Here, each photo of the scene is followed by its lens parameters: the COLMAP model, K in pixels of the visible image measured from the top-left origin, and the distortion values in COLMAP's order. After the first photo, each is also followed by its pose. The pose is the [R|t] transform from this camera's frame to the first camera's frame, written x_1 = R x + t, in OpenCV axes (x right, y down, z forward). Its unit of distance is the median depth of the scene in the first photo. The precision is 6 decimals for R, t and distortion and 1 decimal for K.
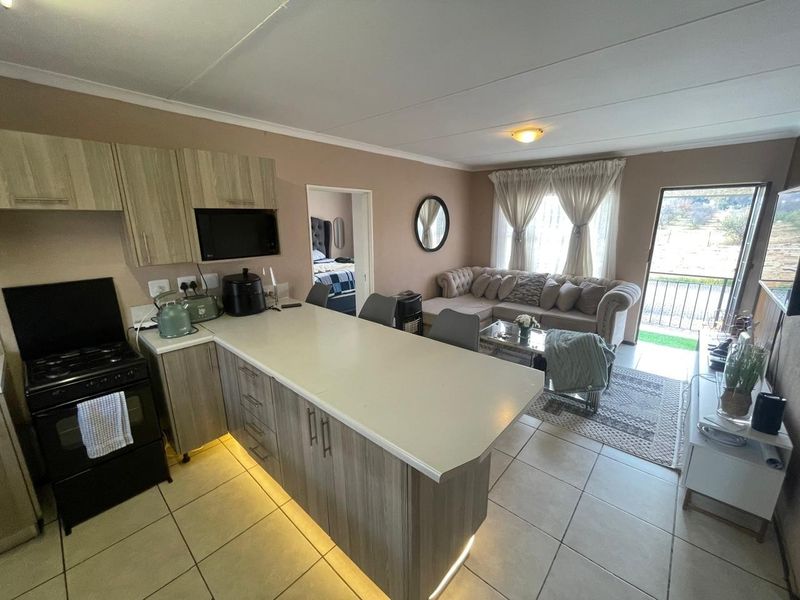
lens RADIAL K [[327.4, 0, 404.2], [0, 327.4, 299.0], [0, 0, 1]] dist [0.005594, -0.001421]
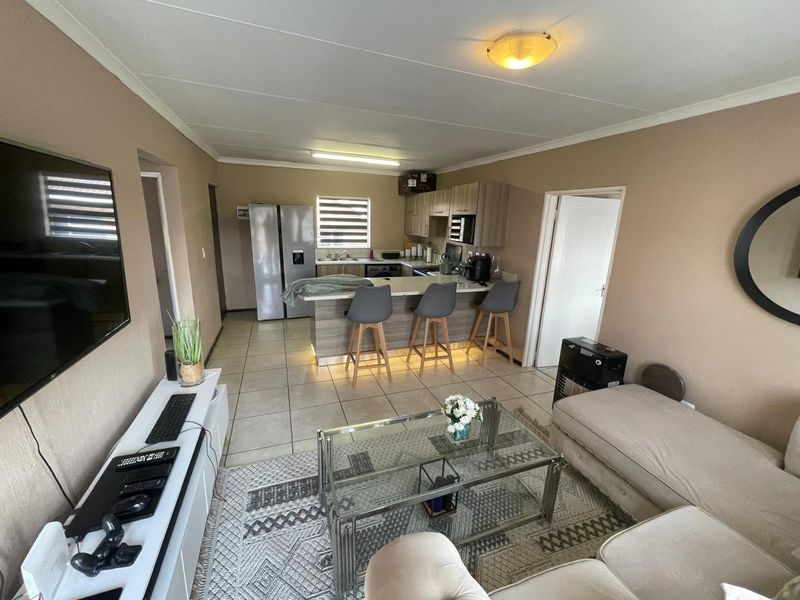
lens RADIAL K [[327.4, 0, 402.6], [0, 327.4, 295.7], [0, 0, 1]] dist [0.005594, -0.001421]
pose [[-0.469181, 0.196172, -0.861038, 0.634523], [-0.242328, 0.908989, 0.339141, -0.199904], [0.849203, 0.367772, -0.378942, 0.781459]]
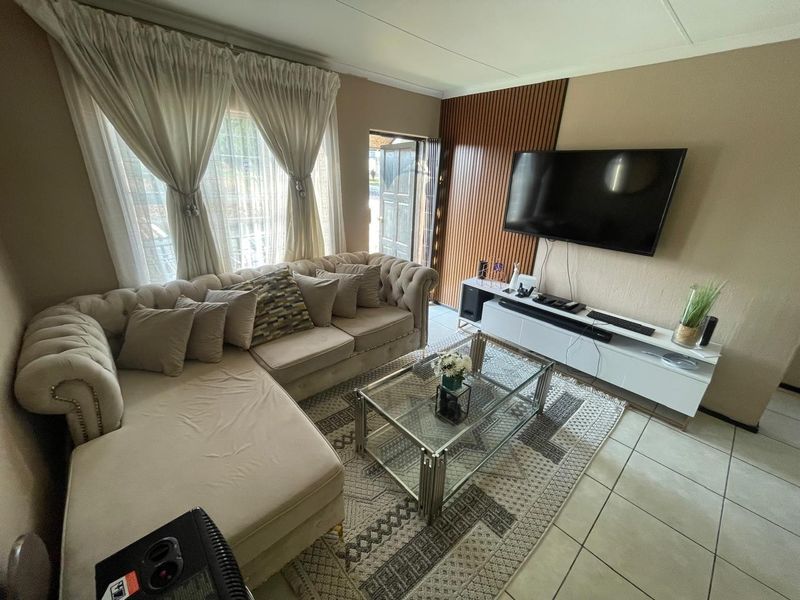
lens RADIAL K [[327.4, 0, 403.2], [0, 327.4, 299.7], [0, 0, 1]] dist [0.005594, -0.001421]
pose [[0.099539, -0.349050, 0.931803, -0.085413], [0.202507, 0.923961, 0.324480, -0.167864], [-0.974209, 0.156398, 0.162655, 0.721067]]
